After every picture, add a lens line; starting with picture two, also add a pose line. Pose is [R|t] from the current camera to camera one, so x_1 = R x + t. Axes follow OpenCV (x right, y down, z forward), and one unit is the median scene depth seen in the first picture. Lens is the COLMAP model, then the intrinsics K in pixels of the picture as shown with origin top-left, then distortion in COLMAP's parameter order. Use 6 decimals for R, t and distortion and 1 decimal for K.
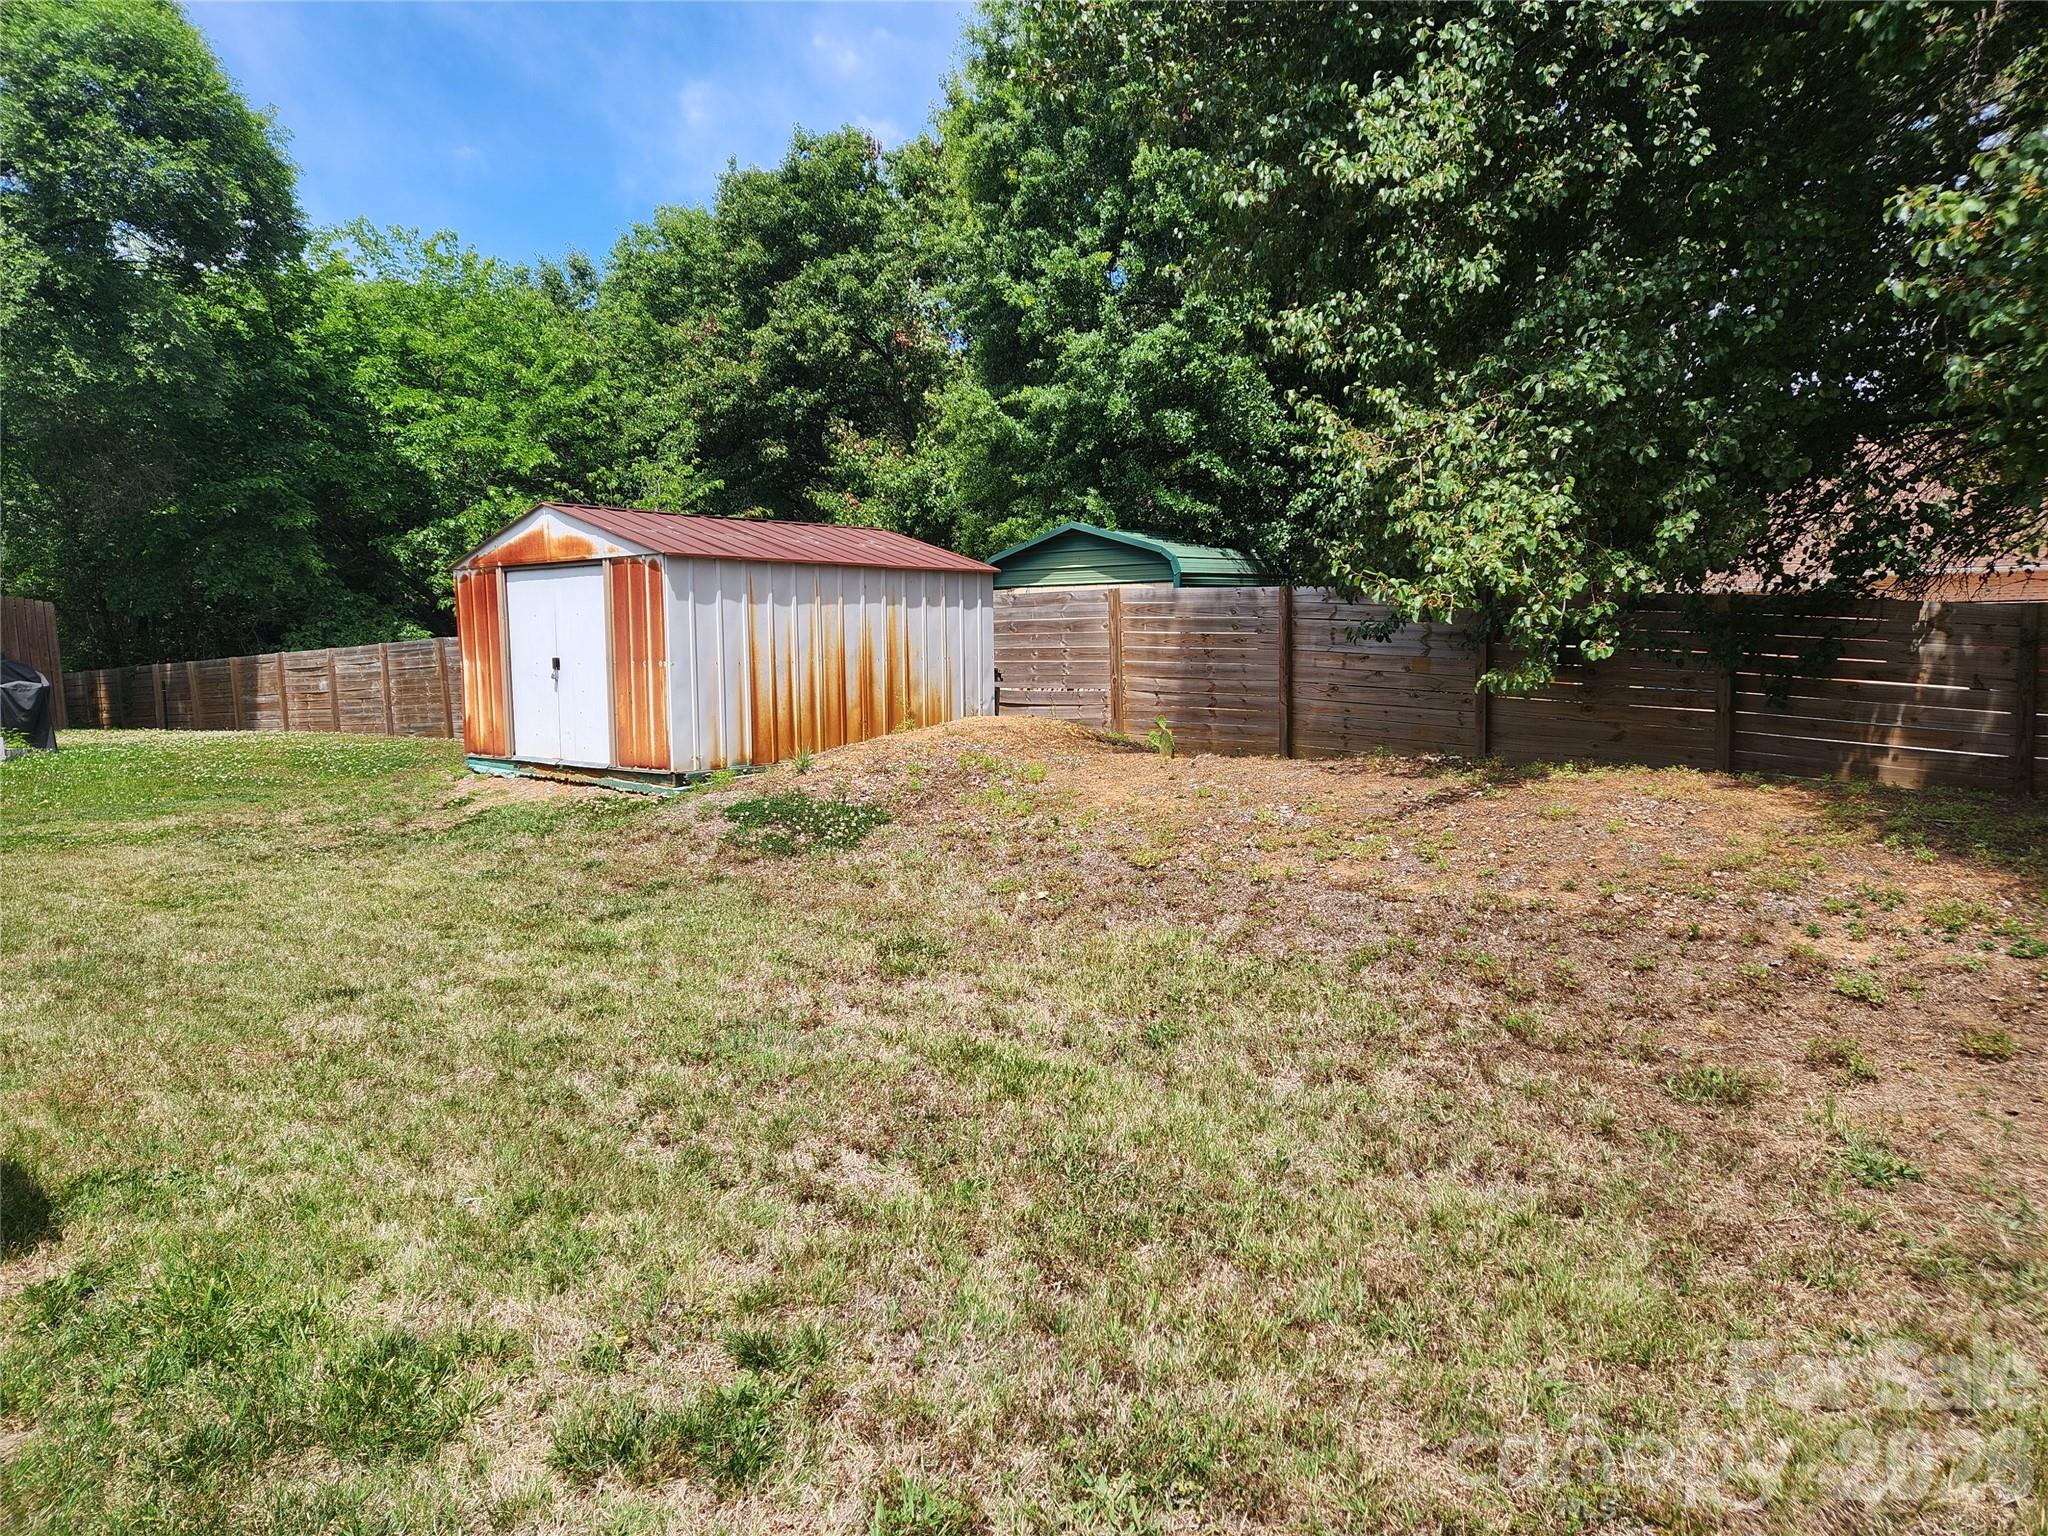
lens RADIAL K [[1372.2, 0, 1042.1], [0, 1372.2, 766.5], [0, 0, 1]] dist [0.086298, -0.081276]
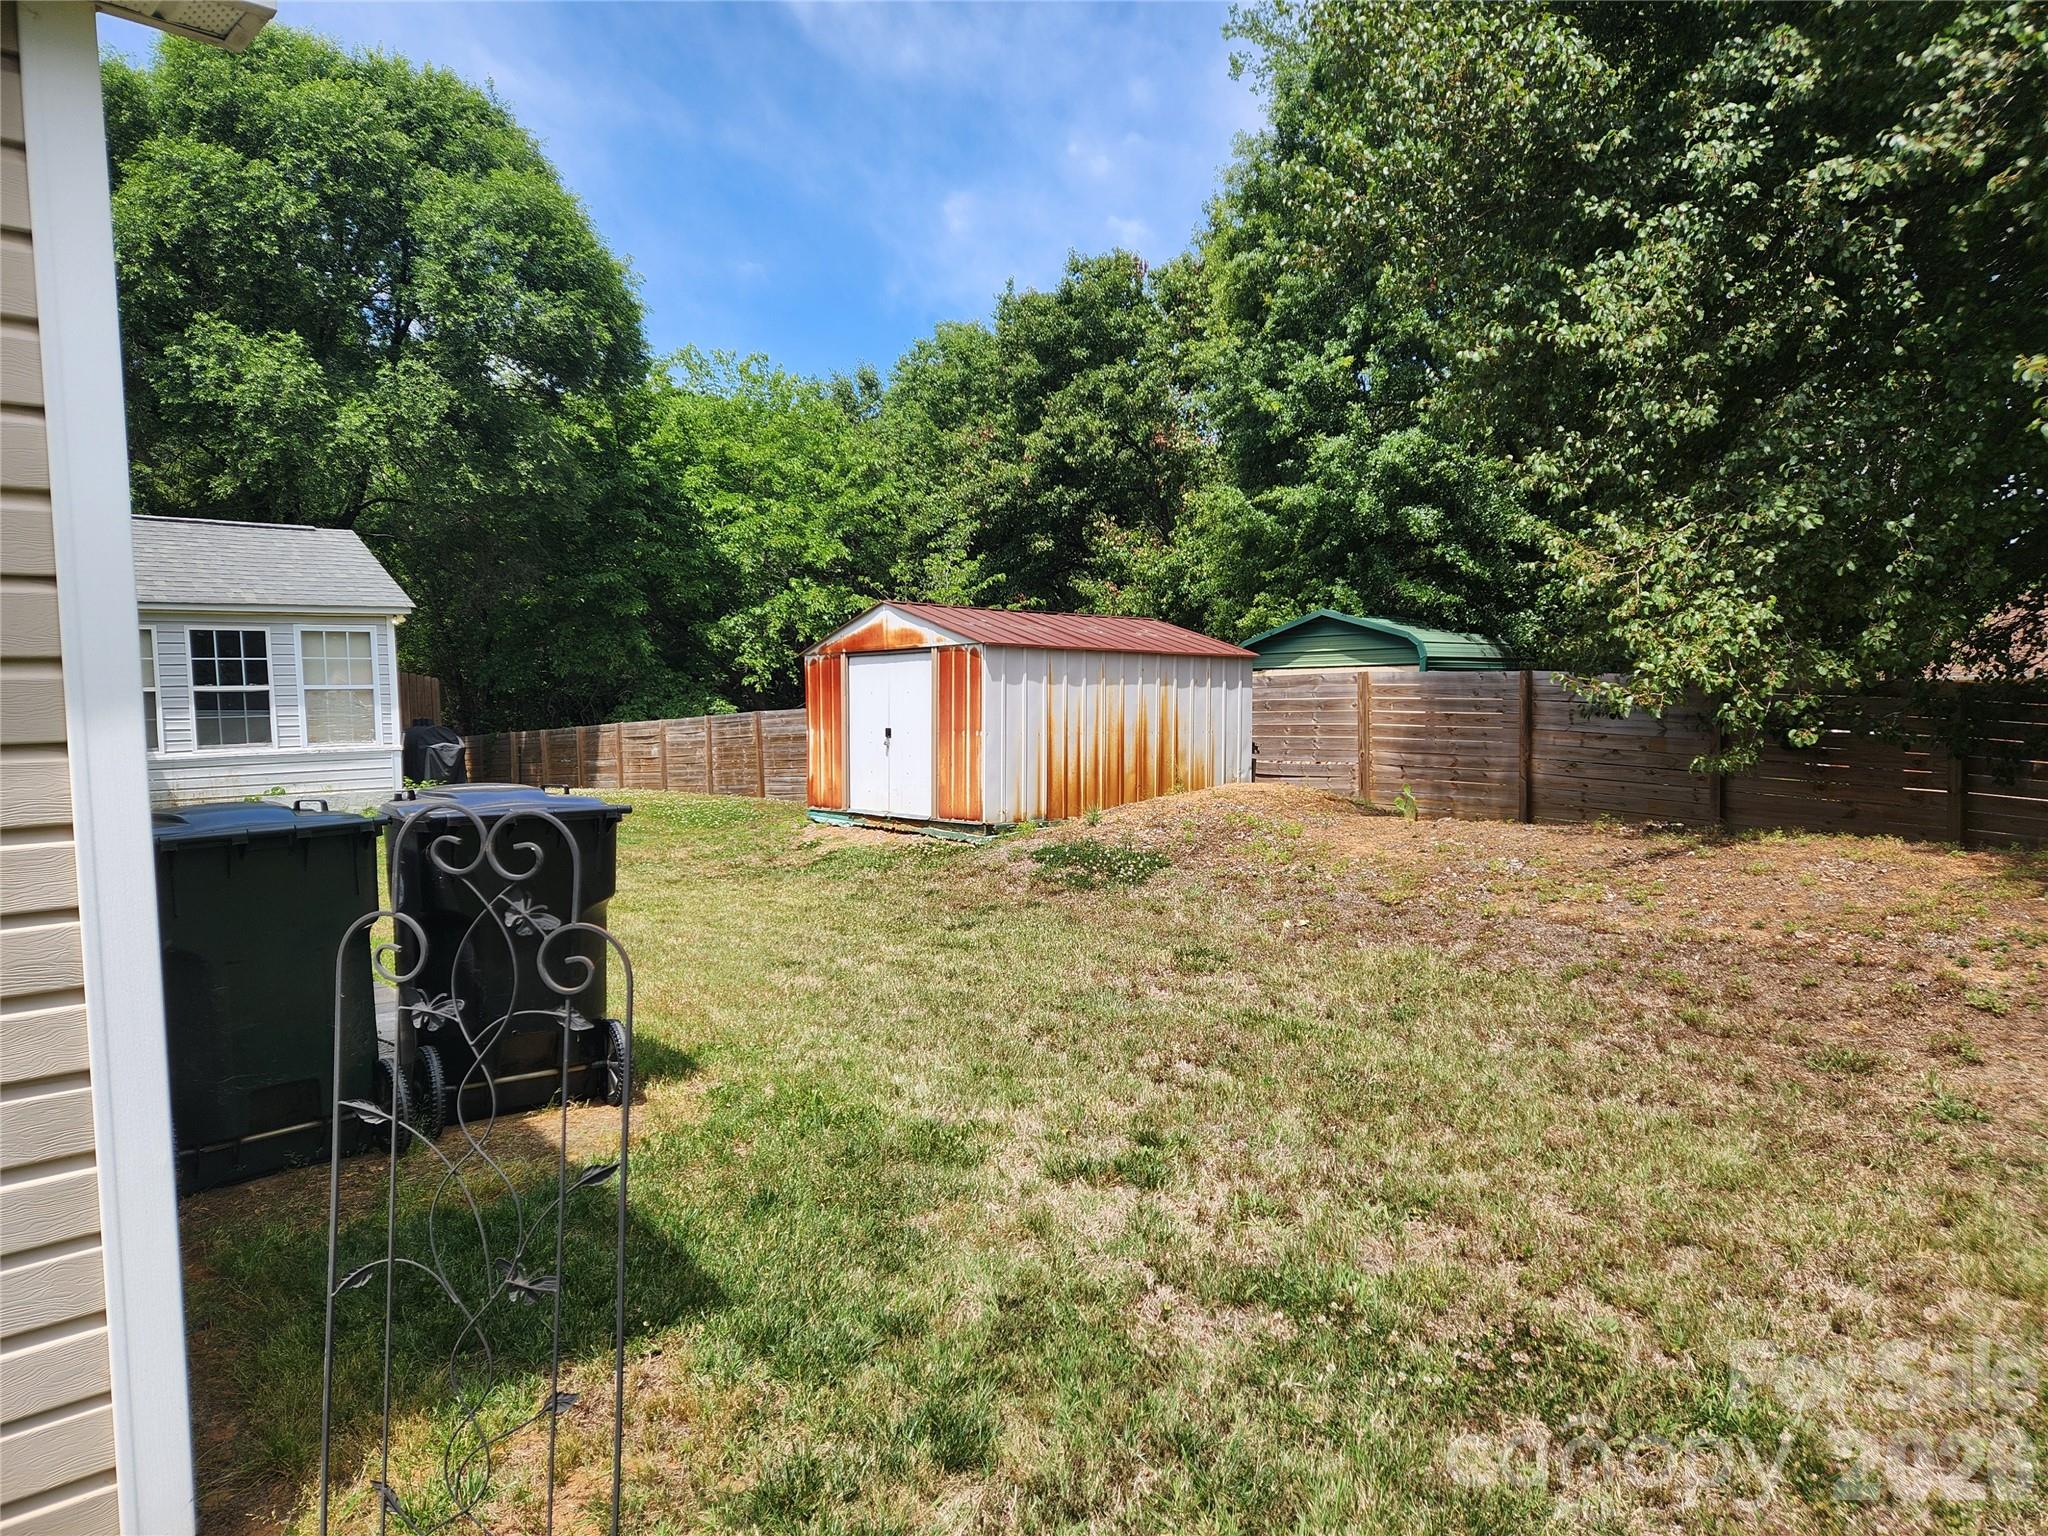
lens RADIAL K [[1372.2, 0, 1042.1], [0, 1372.2, 766.5], [0, 0, 1]] dist [0.086298, -0.081276]
pose [[0.985211, 0.018248, -0.170369, -0.014248], [-0.027893, 0.998130, -0.054392, 0.017390], [0.169058, 0.058339, 0.983878, -0.160164]]
